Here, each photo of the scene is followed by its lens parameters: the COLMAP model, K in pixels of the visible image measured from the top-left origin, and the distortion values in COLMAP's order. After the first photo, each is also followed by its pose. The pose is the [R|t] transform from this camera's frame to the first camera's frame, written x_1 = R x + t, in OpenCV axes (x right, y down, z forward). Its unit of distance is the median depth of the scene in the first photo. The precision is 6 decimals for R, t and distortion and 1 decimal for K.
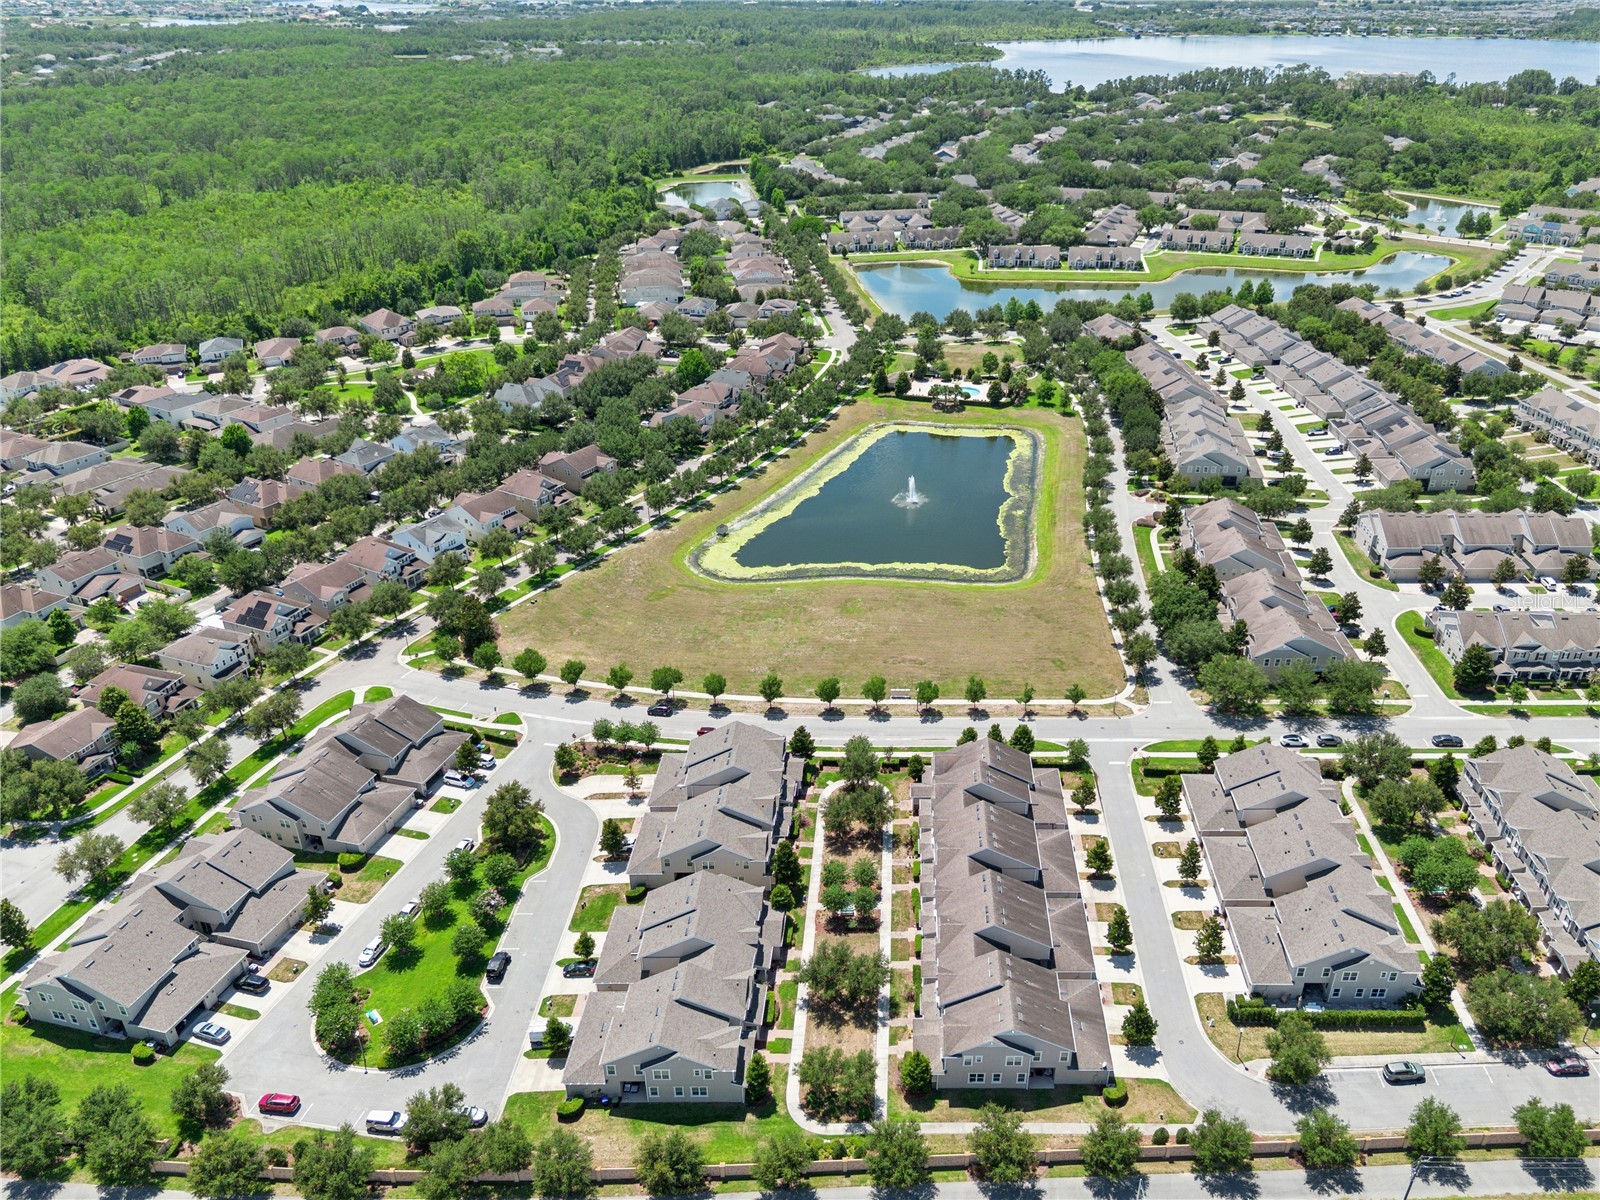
lens RADIAL K [[1145.9, 0, 801.8], [0, 1145.9, 591.9], [0, 0, 1]] dist [0.082580, -0.082290]
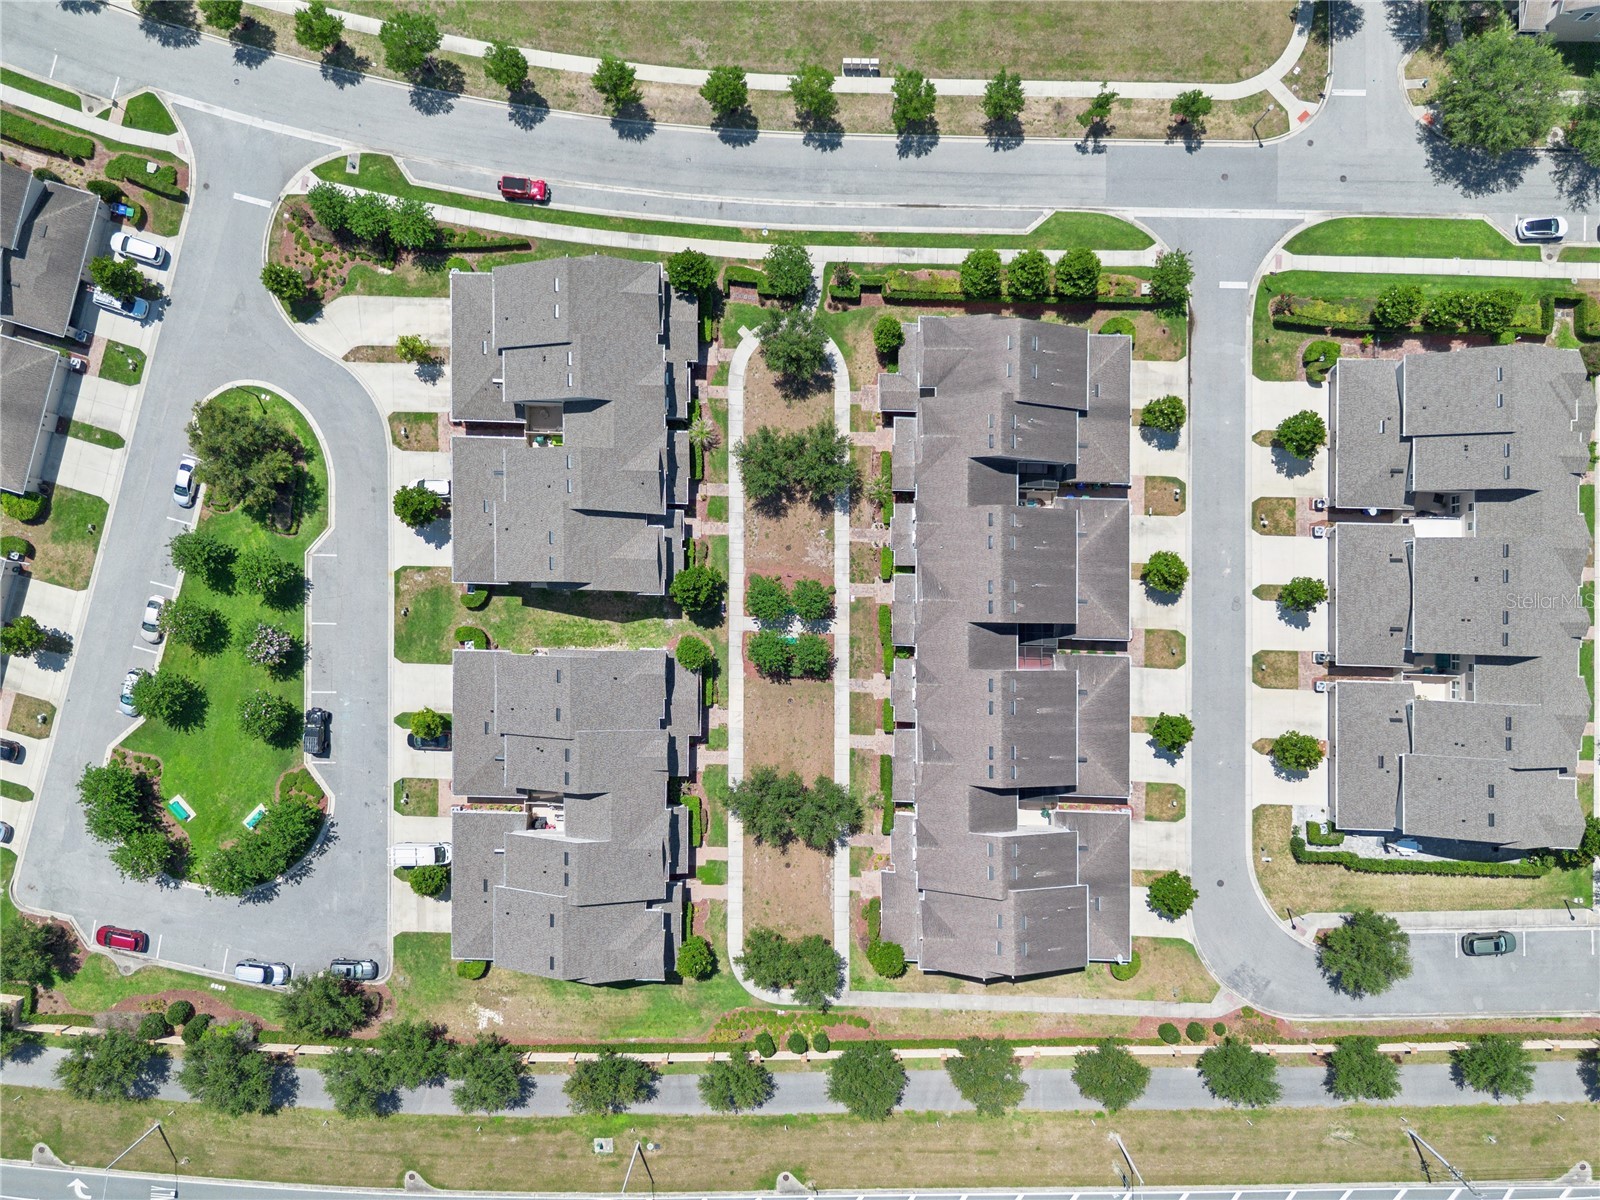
lens RADIAL K [[1145.9, 0, 801.8], [0, 1145.9, 591.9], [0, 0, 1]] dist [0.082580, -0.082290]
pose [[0.996621, -0.081995, -0.004863, 0.055721], [0.043733, 0.479571, 0.876413, -0.354598], [-0.069529, -0.873664, 0.481537, 0.708641]]
